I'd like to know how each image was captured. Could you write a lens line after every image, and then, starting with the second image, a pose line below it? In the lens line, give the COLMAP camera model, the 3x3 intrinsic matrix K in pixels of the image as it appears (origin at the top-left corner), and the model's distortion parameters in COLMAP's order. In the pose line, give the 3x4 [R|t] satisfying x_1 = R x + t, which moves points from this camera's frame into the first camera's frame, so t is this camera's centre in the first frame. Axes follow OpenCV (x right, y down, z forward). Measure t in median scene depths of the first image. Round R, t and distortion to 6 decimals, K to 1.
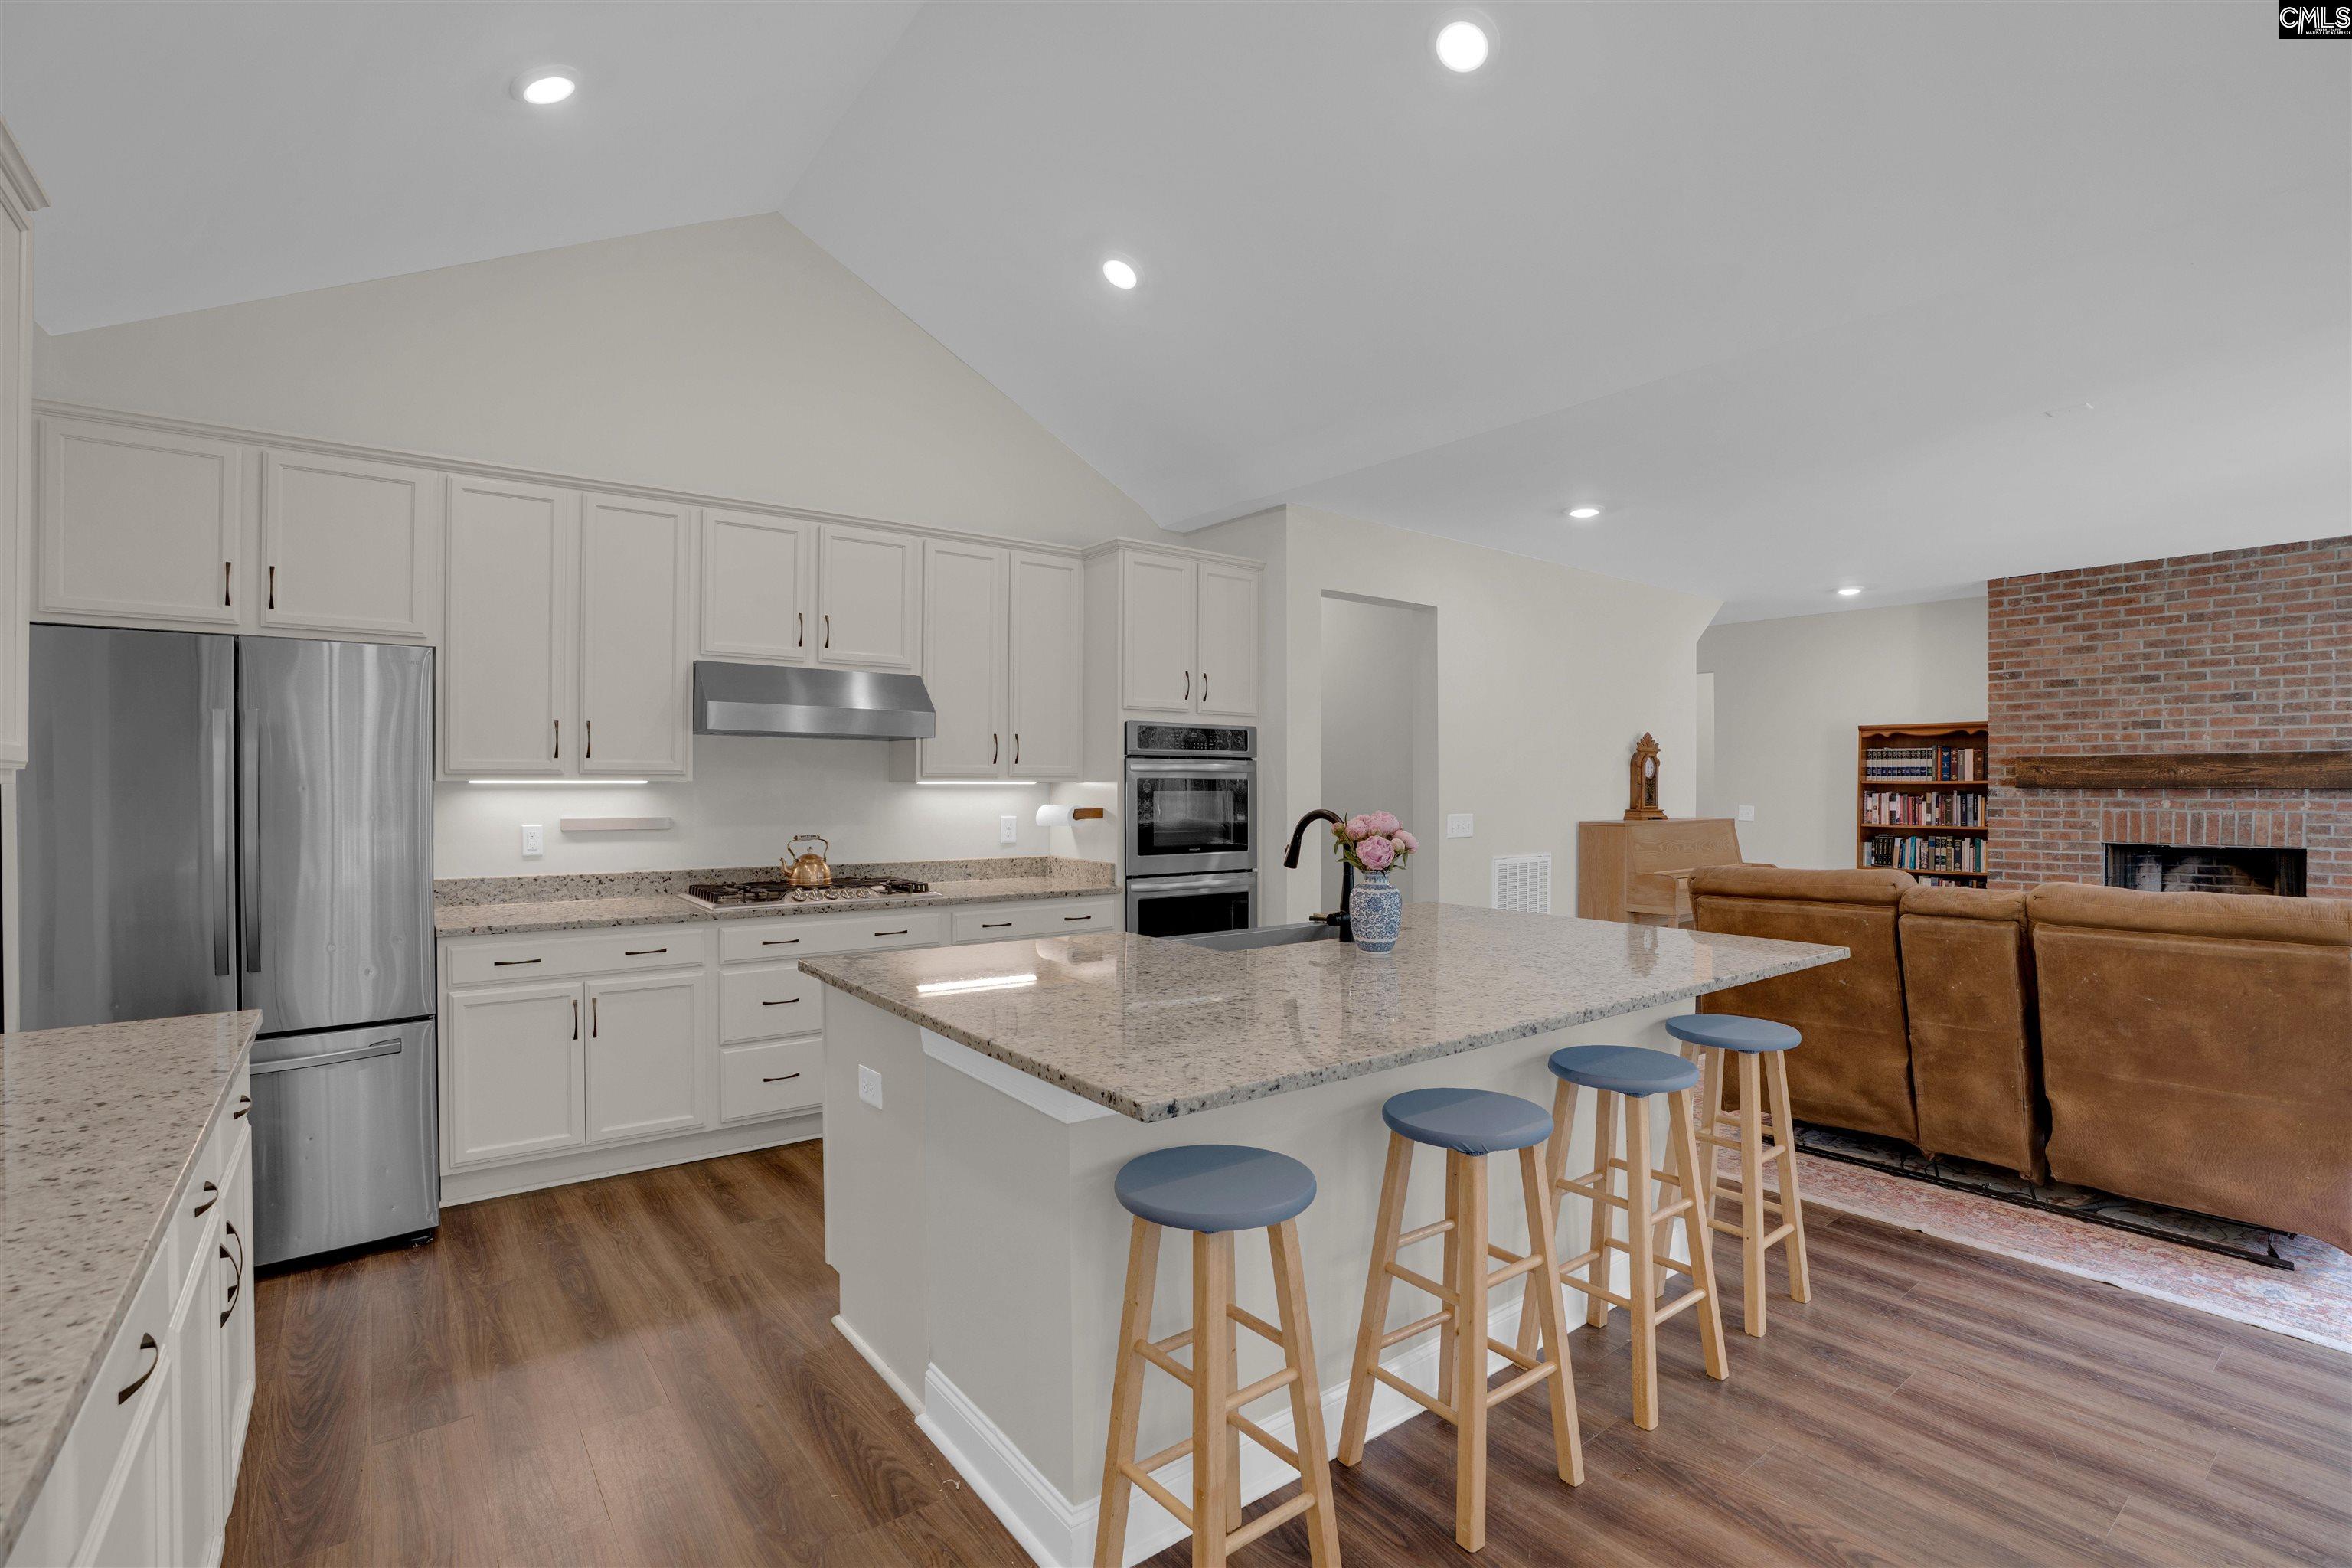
lens RADIAL K [[1086.9, 0, 1179.7], [0, 1086.9, 780.4], [0, 0, 1]] dist [-0.045407, 0.011132]
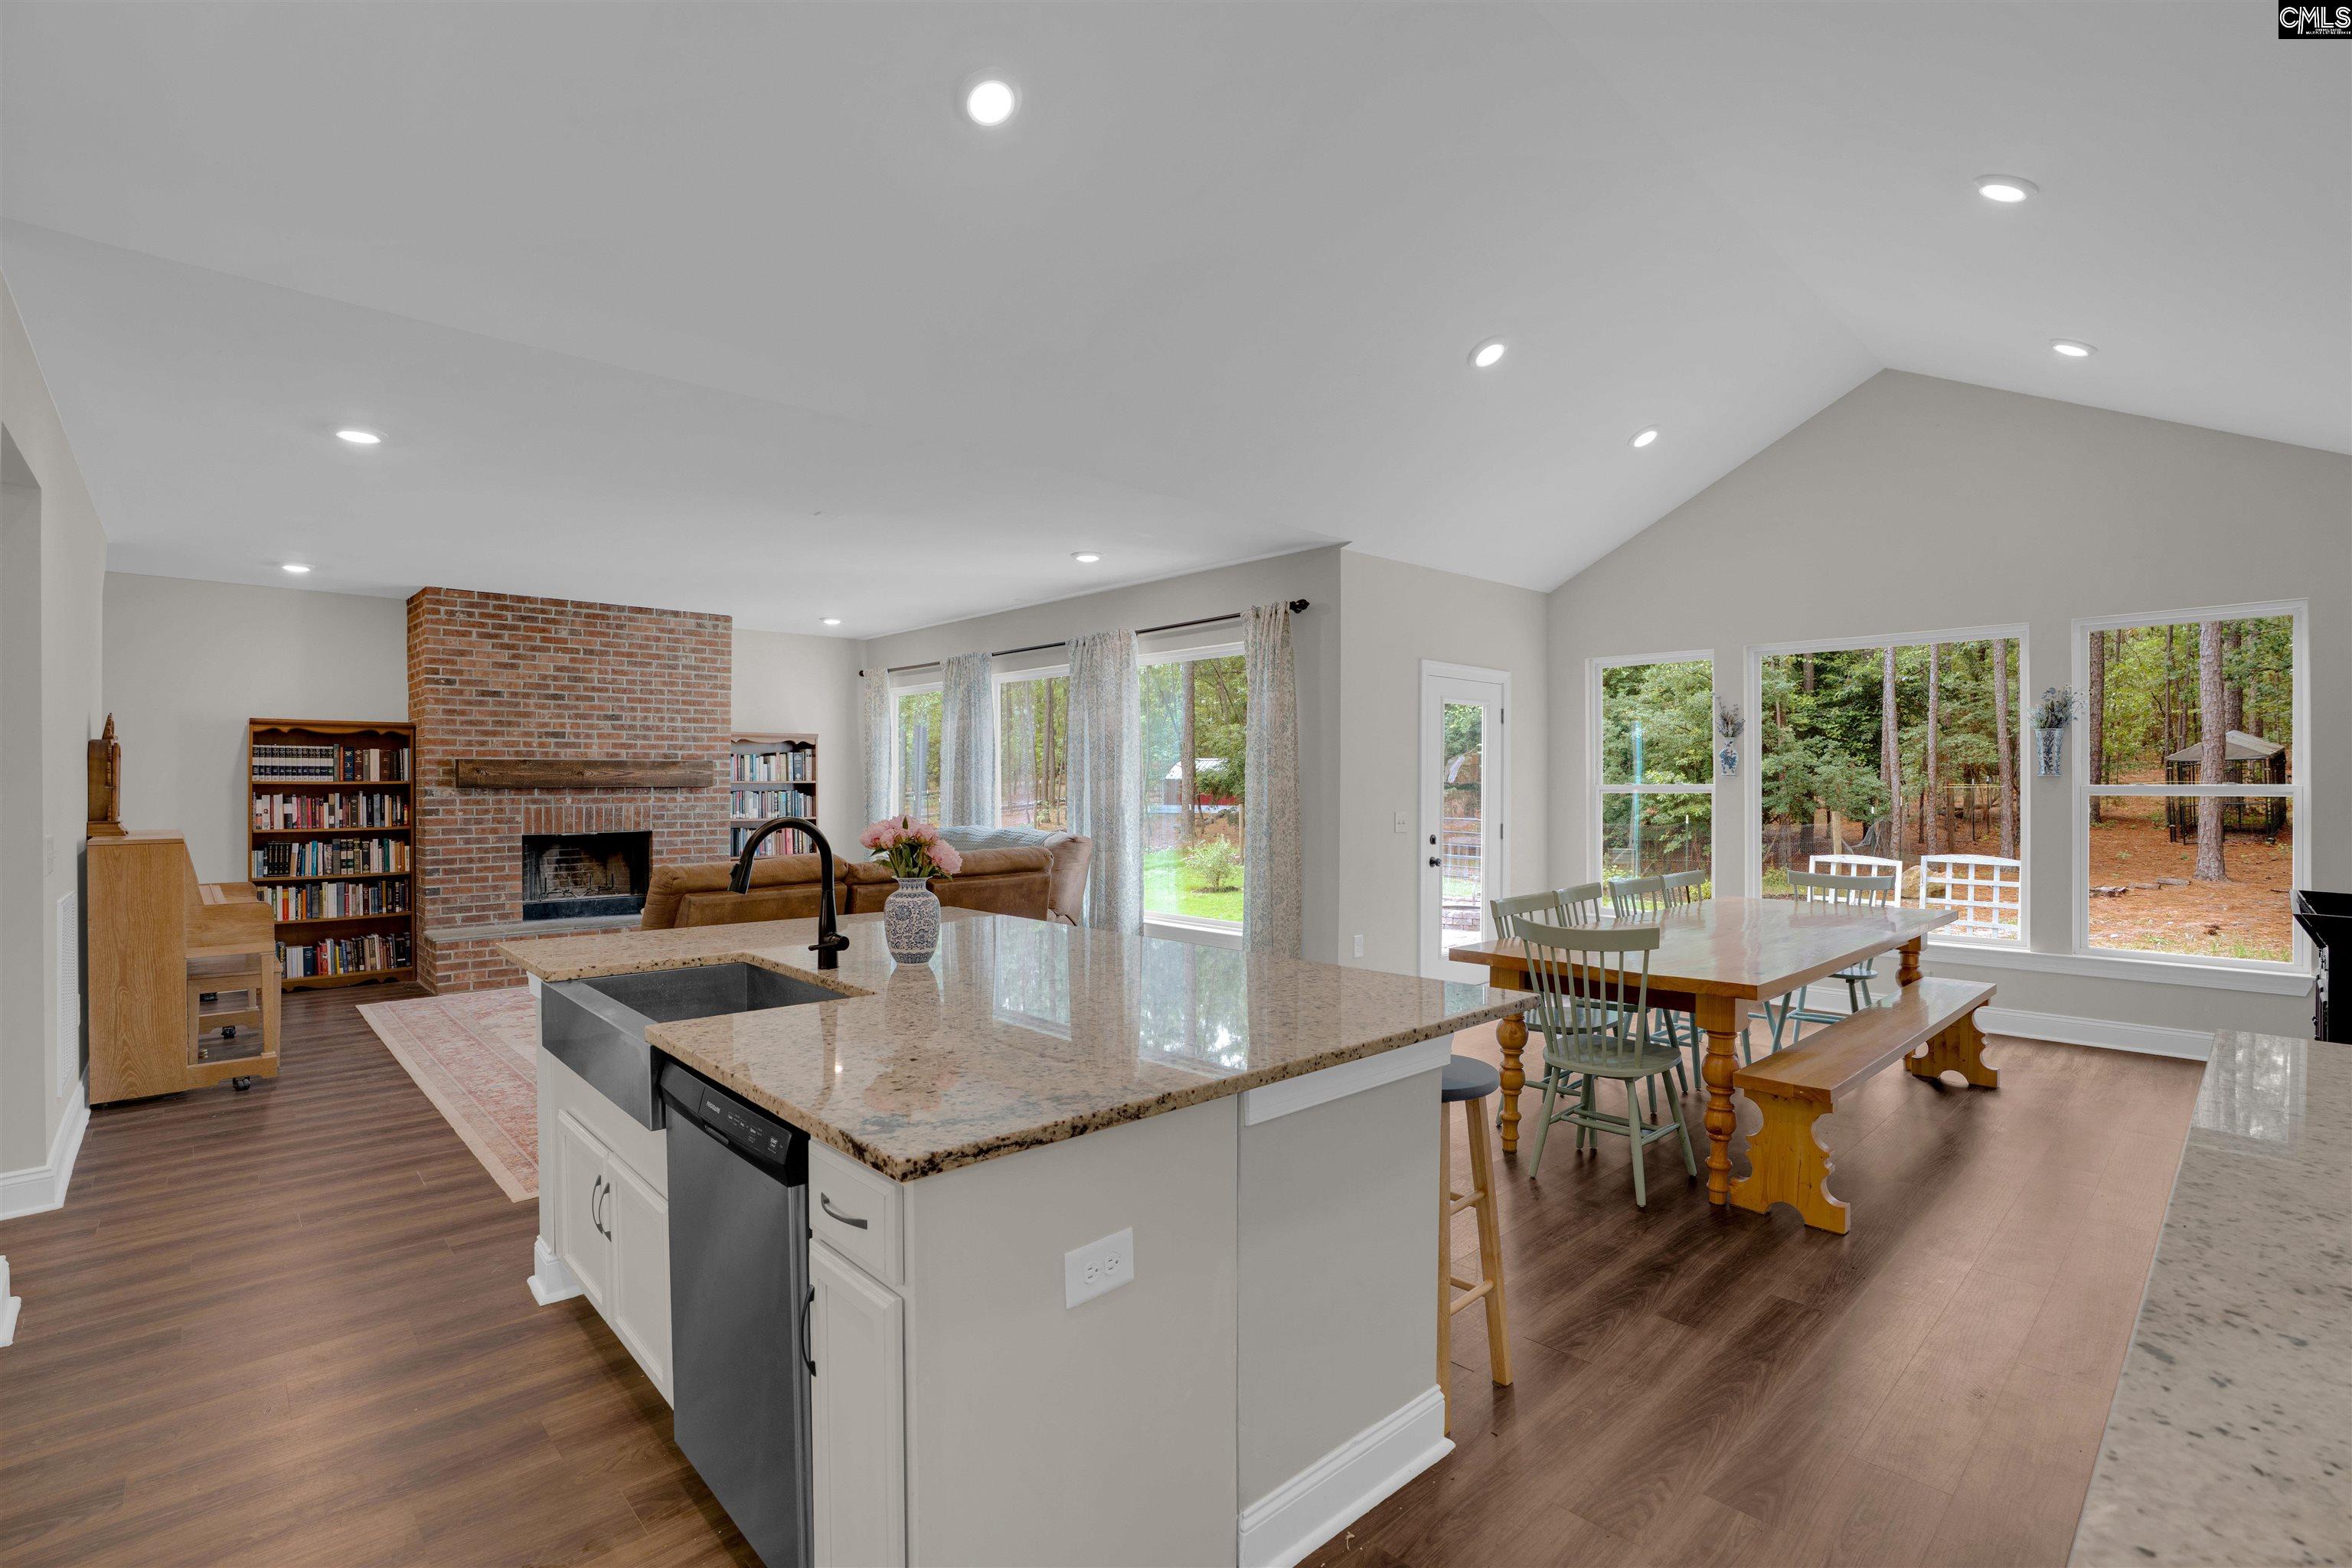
lens RADIAL K [[1086.9, 0, 1176.5], [0, 1086.9, 780.3], [0, 0, 1]] dist [-0.045407, 0.011132]
pose [[-0.099849, 0.001479, 0.995001, -0.357387], [-0.002369, 0.999996, -0.001724, -0.000519], [-0.995000, -0.002530, -0.099845, 0.396210]]
